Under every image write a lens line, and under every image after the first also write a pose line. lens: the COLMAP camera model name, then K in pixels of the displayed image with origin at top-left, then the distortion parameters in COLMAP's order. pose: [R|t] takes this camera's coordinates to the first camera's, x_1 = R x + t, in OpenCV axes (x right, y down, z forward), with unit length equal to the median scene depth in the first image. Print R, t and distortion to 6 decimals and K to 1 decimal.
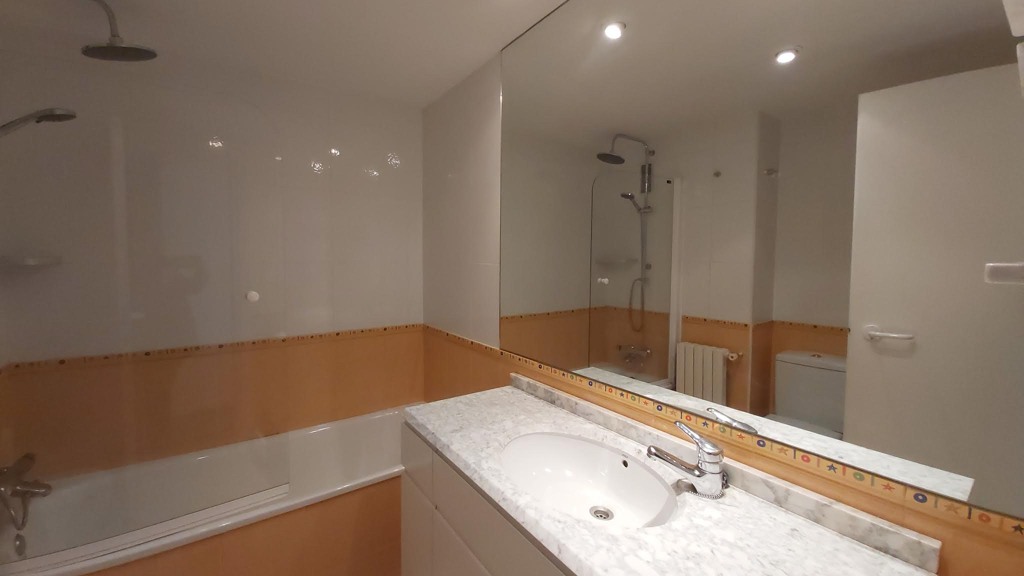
lens RADIAL K [[399.7, 0, 503.3], [0, 399.7, 277.6], [0, 0, 1]] dist [0.009432, -0.007542]
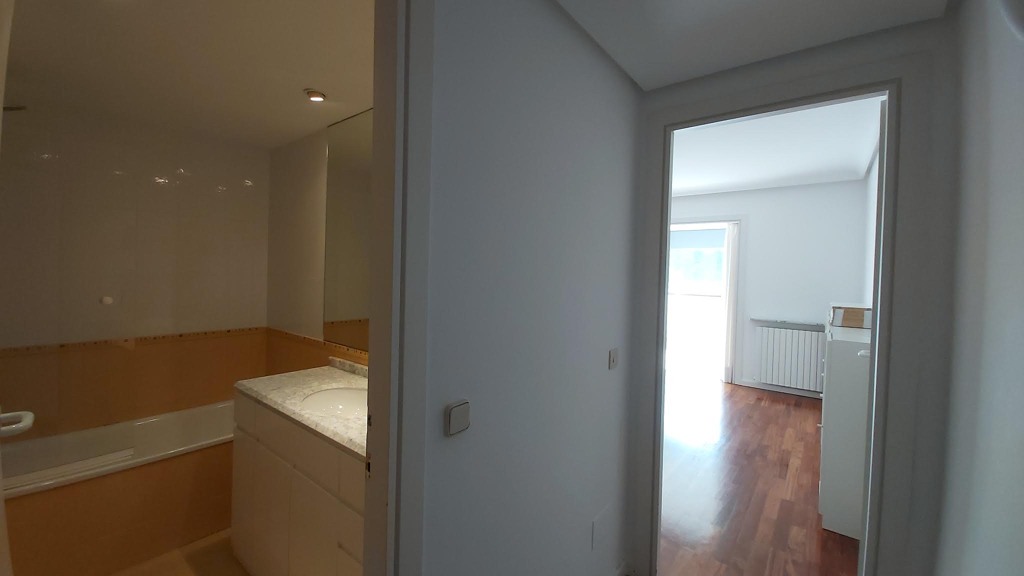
lens RADIAL K [[399.7, 0, 503.3], [0, 399.7, 277.6], [0, 0, 1]] dist [0.009432, -0.007542]
pose [[0.958496, 0.014615, 0.284731, 0.217133], [-0.006241, 0.999521, -0.030298, 0.003035], [-0.285038, 0.027263, 0.958128, -0.560107]]
